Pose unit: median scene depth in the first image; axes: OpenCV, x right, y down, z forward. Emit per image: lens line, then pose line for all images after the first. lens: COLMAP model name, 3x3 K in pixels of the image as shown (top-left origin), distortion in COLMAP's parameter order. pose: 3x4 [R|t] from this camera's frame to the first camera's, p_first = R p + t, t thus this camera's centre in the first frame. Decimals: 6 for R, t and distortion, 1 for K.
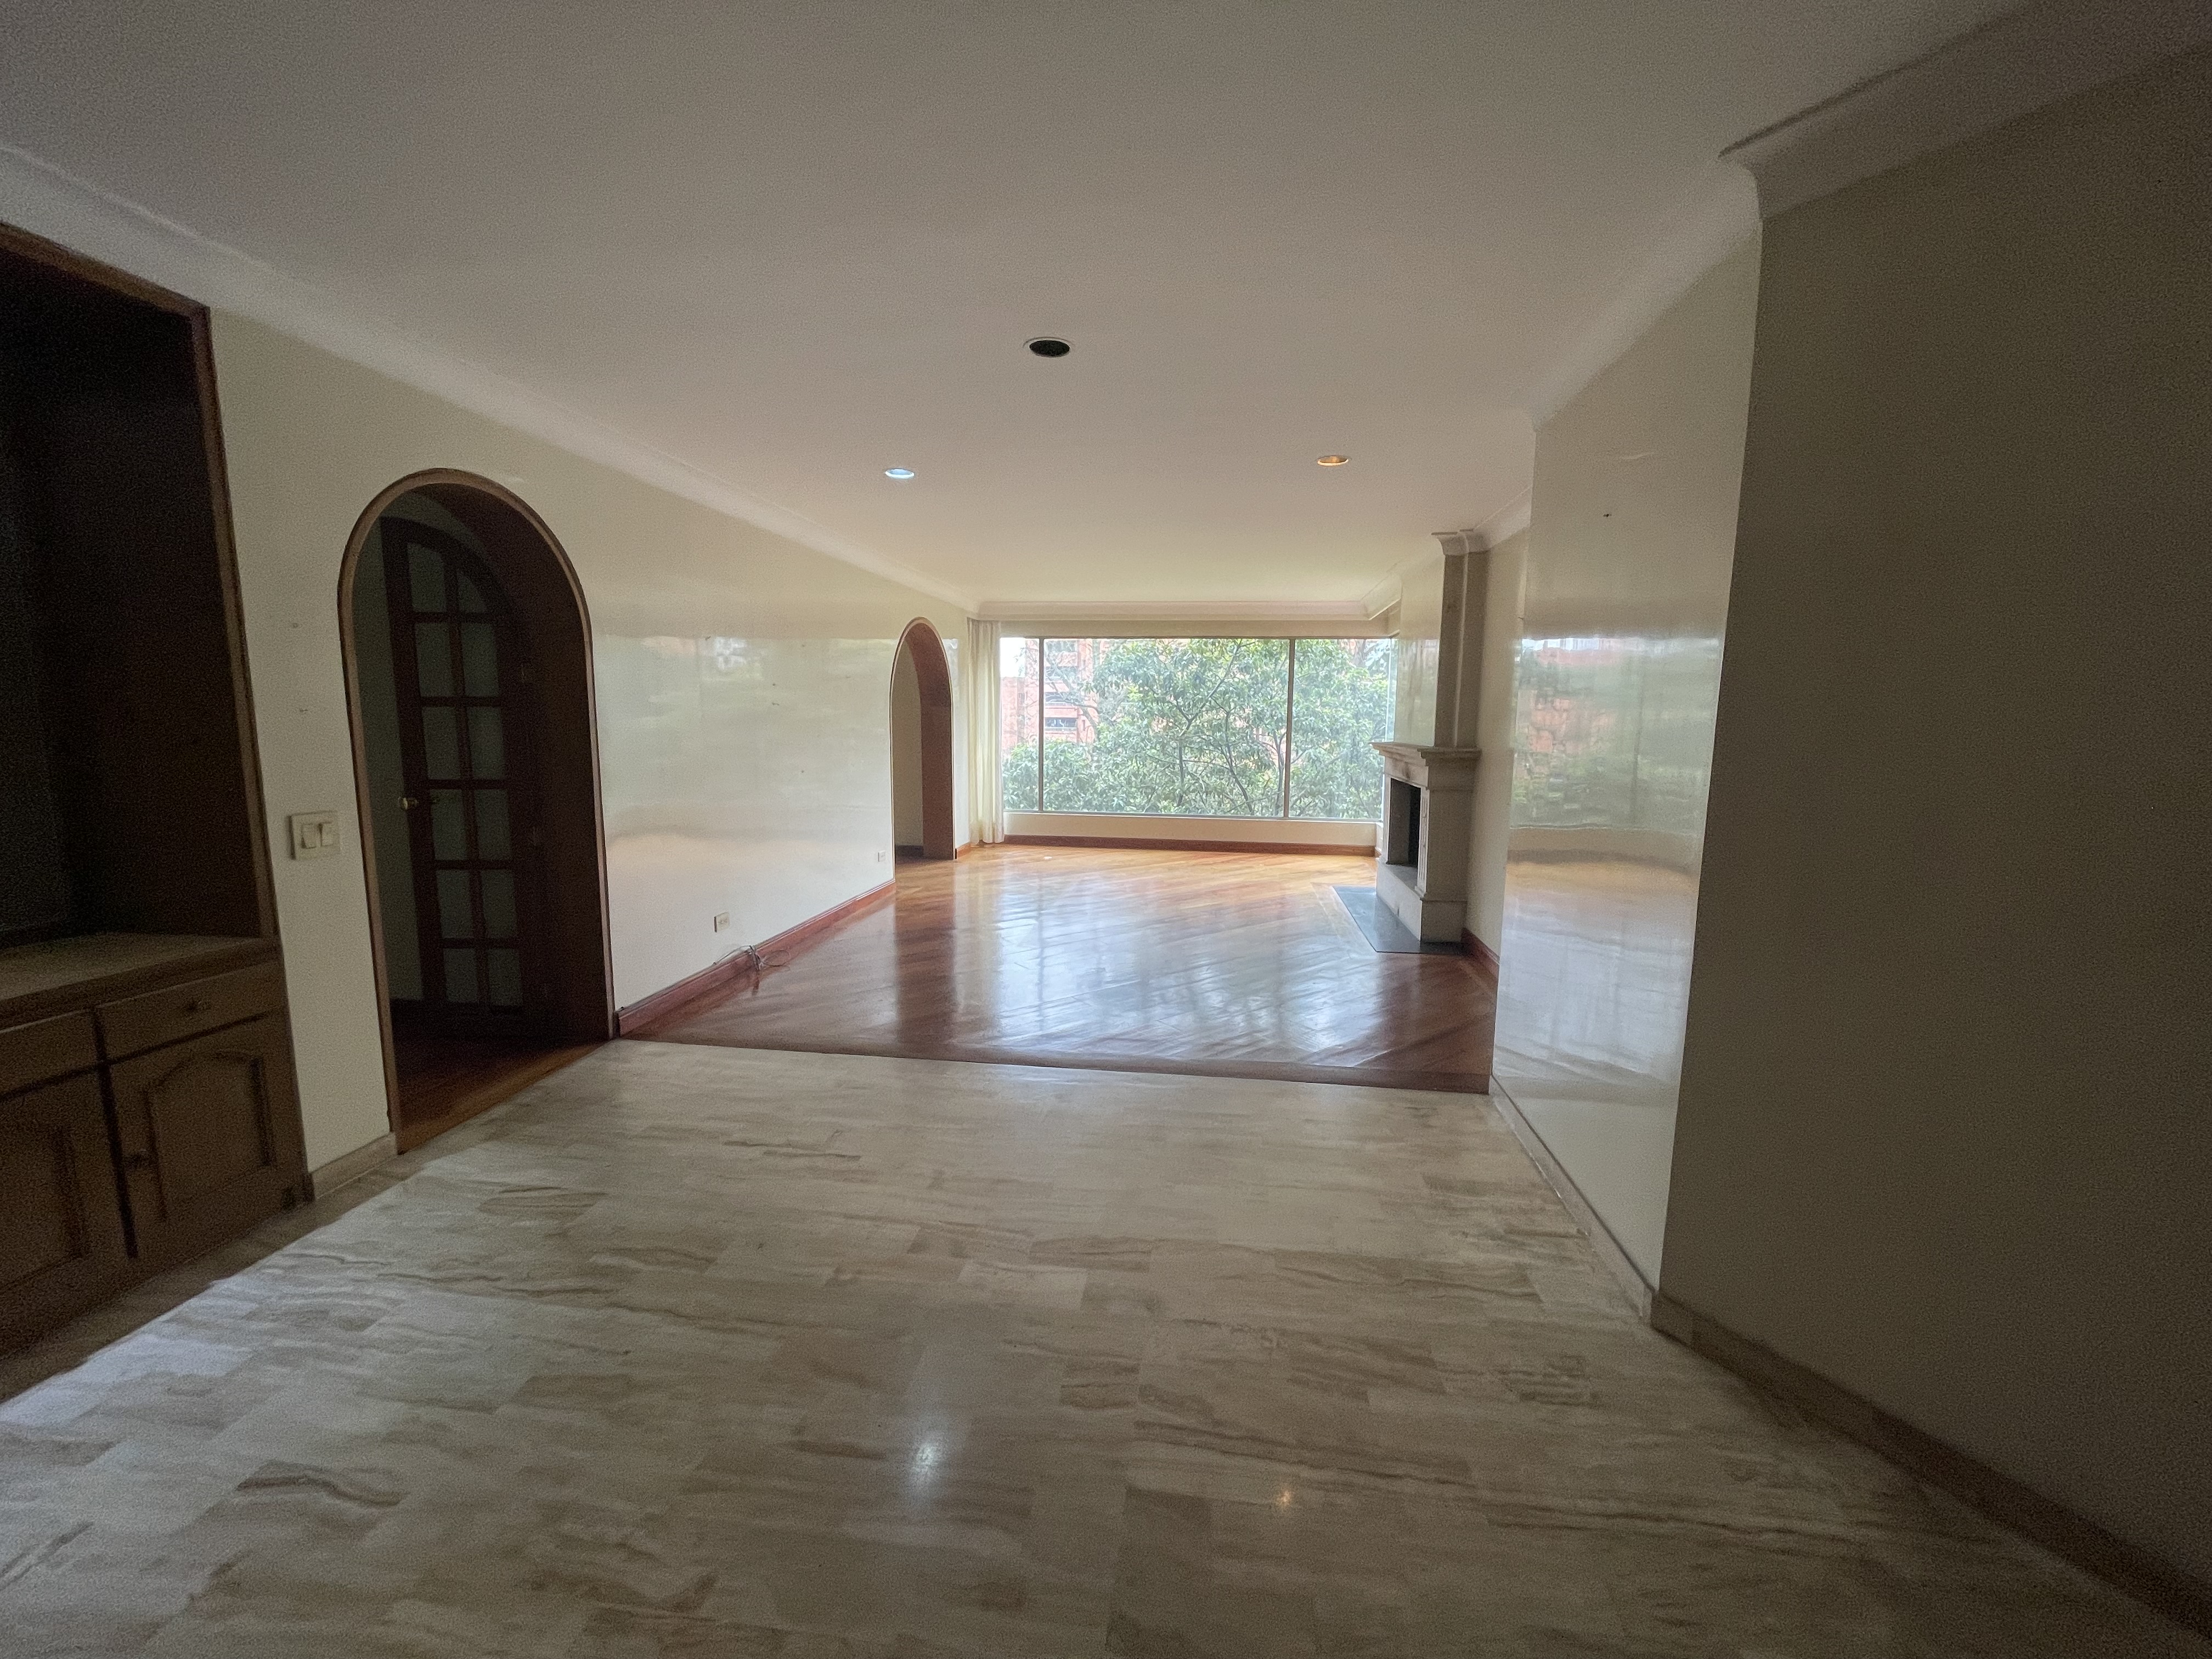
lens RADIAL K [[889.8, 0, 1104.2], [0, 889.8, 835.2], [0, 0, 1]] dist [-0.002022, -0.000452]
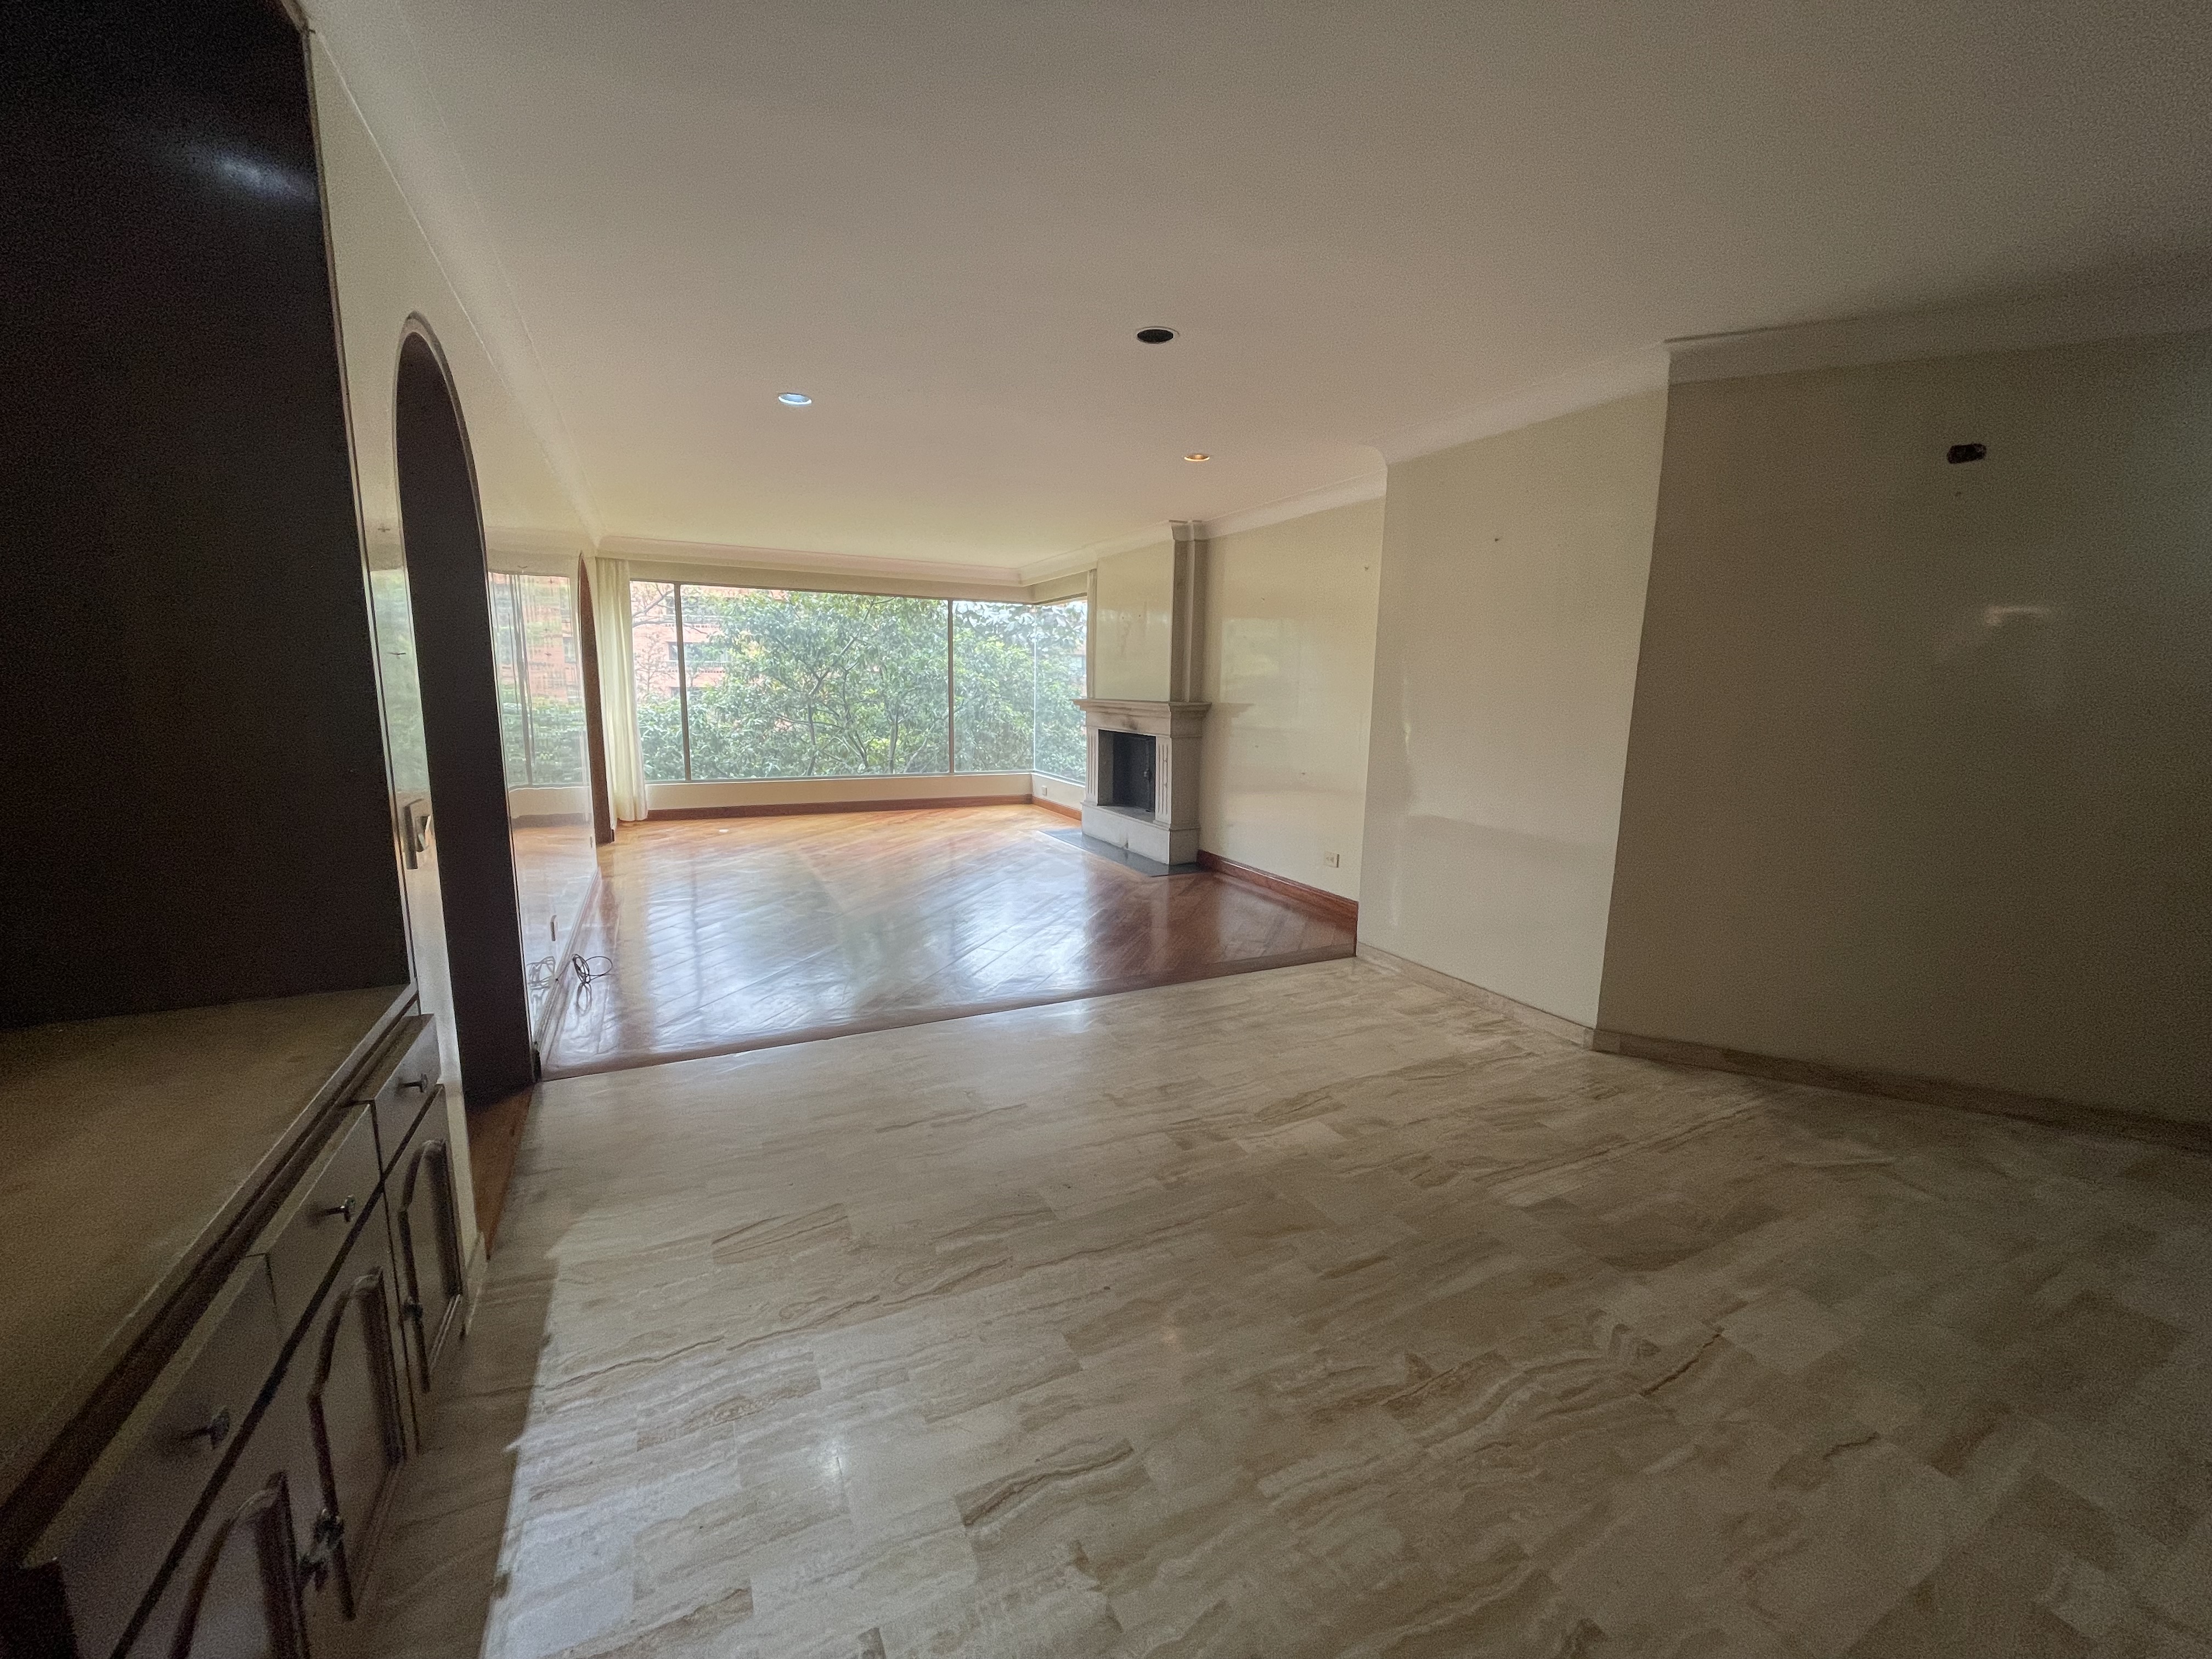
lens RADIAL K [[891.7, 0, 1106.0], [0, 891.7, 829.5], [0, 0, 1]] dist [-0.001103, -0.000278]
pose [[0.828709, -0.087551, 0.552789, -0.729553], [0.067104, 0.996107, 0.057165, -0.004838], [-0.555642, -0.010279, 0.831358, 0.099744]]
